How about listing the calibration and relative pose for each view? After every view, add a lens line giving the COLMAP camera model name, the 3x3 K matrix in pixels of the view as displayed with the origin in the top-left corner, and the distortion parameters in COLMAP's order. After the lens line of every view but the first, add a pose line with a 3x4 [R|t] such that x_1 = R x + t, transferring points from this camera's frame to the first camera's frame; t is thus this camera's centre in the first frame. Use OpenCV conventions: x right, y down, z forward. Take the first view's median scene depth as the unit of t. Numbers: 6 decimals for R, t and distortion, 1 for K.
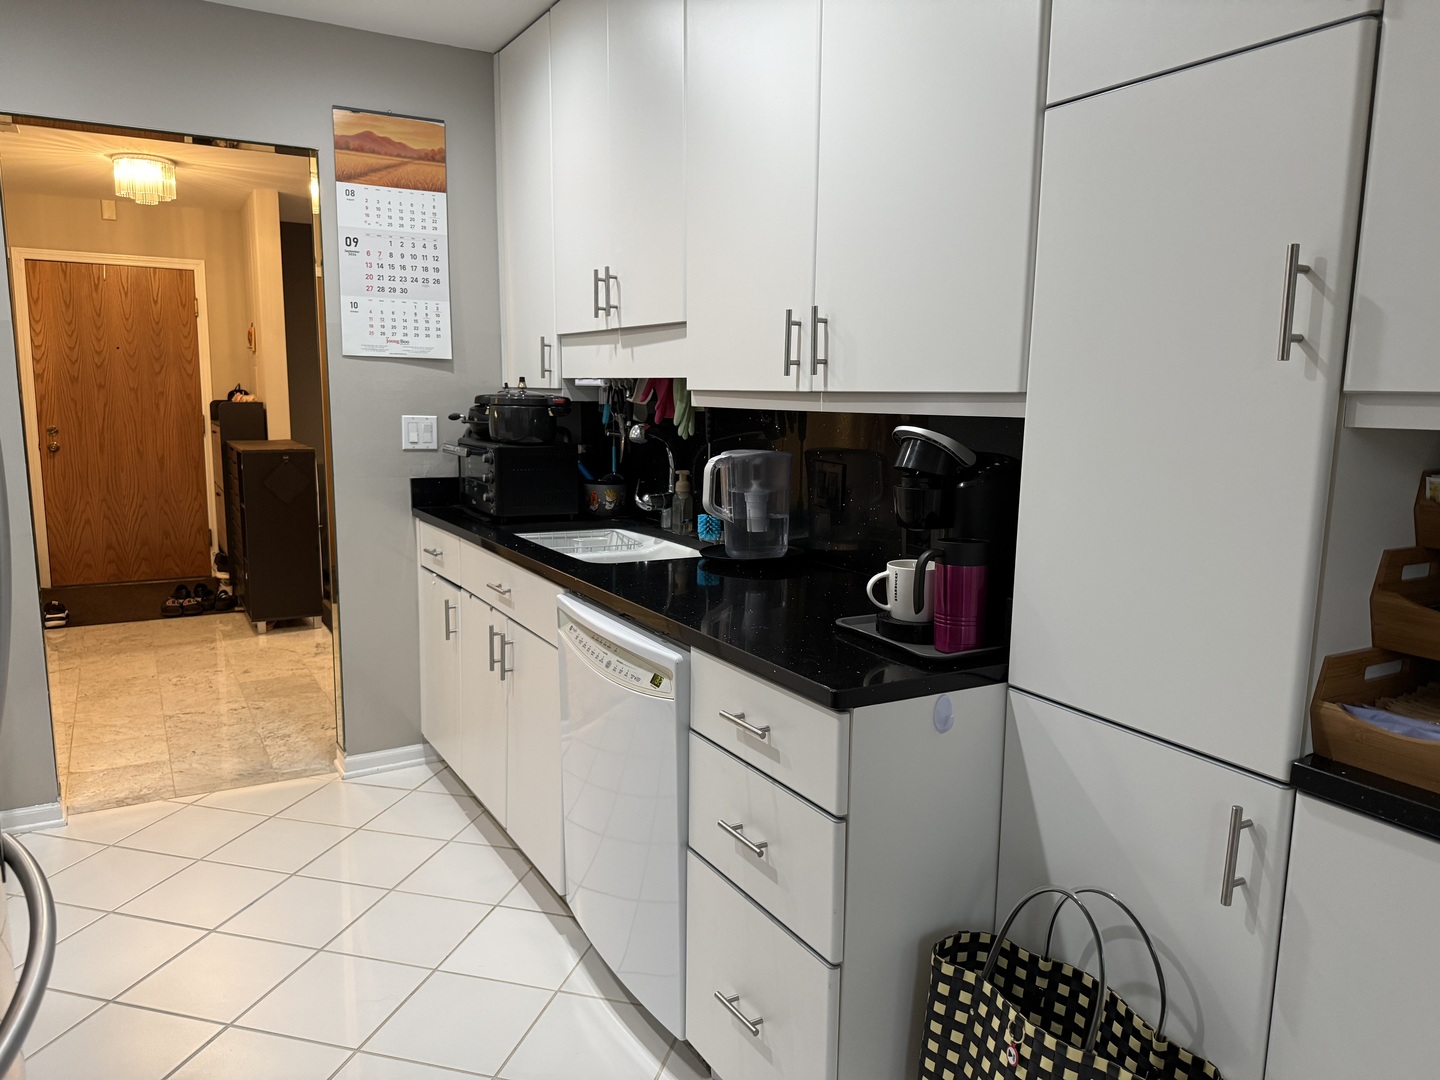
lens RADIAL K [[1006.2, 0, 721.7], [0, 1006.2, 545.4], [0, 0, 1]] dist [0.127186, -0.207803]
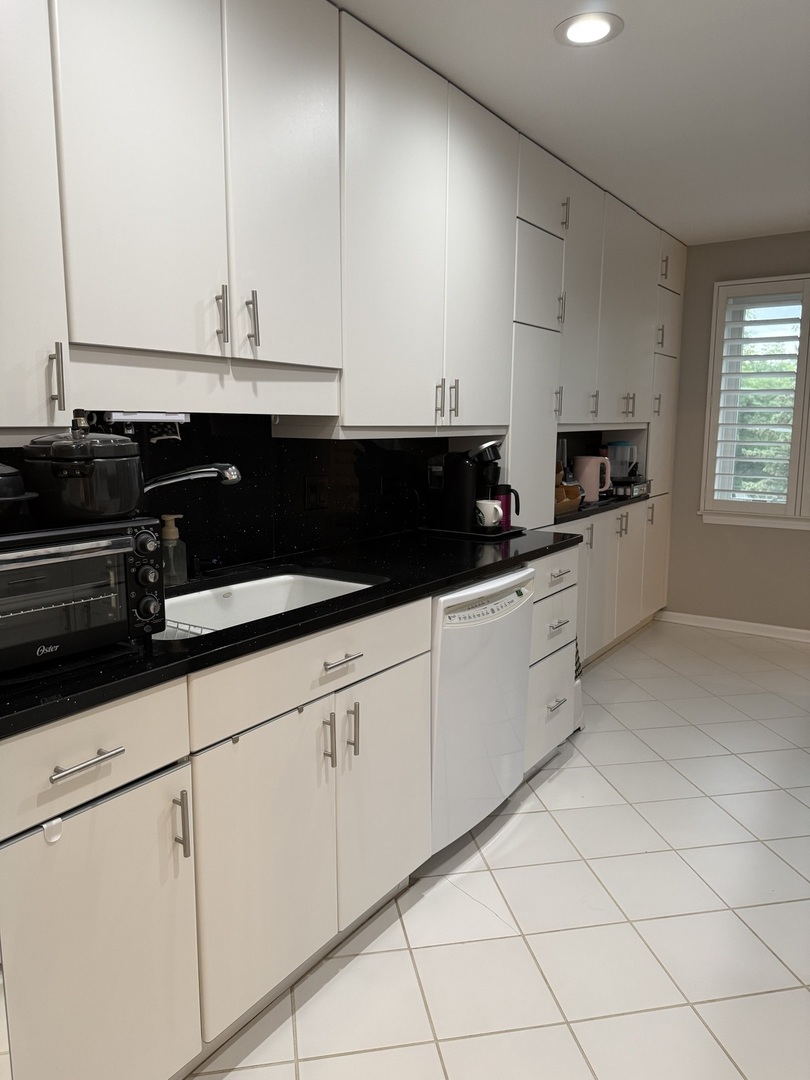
lens RADIAL K [[754.6, 0, 403.2], [0, 754.6, 542.6], [0, 0, 1]] dist [0.127186, -0.207803]
pose [[-0.420720, -0.153403, 0.894126, -0.662176], [0.132374, 0.964670, 0.227793, -0.160039], [-0.897481, 0.214196, -0.385550, 0.972656]]
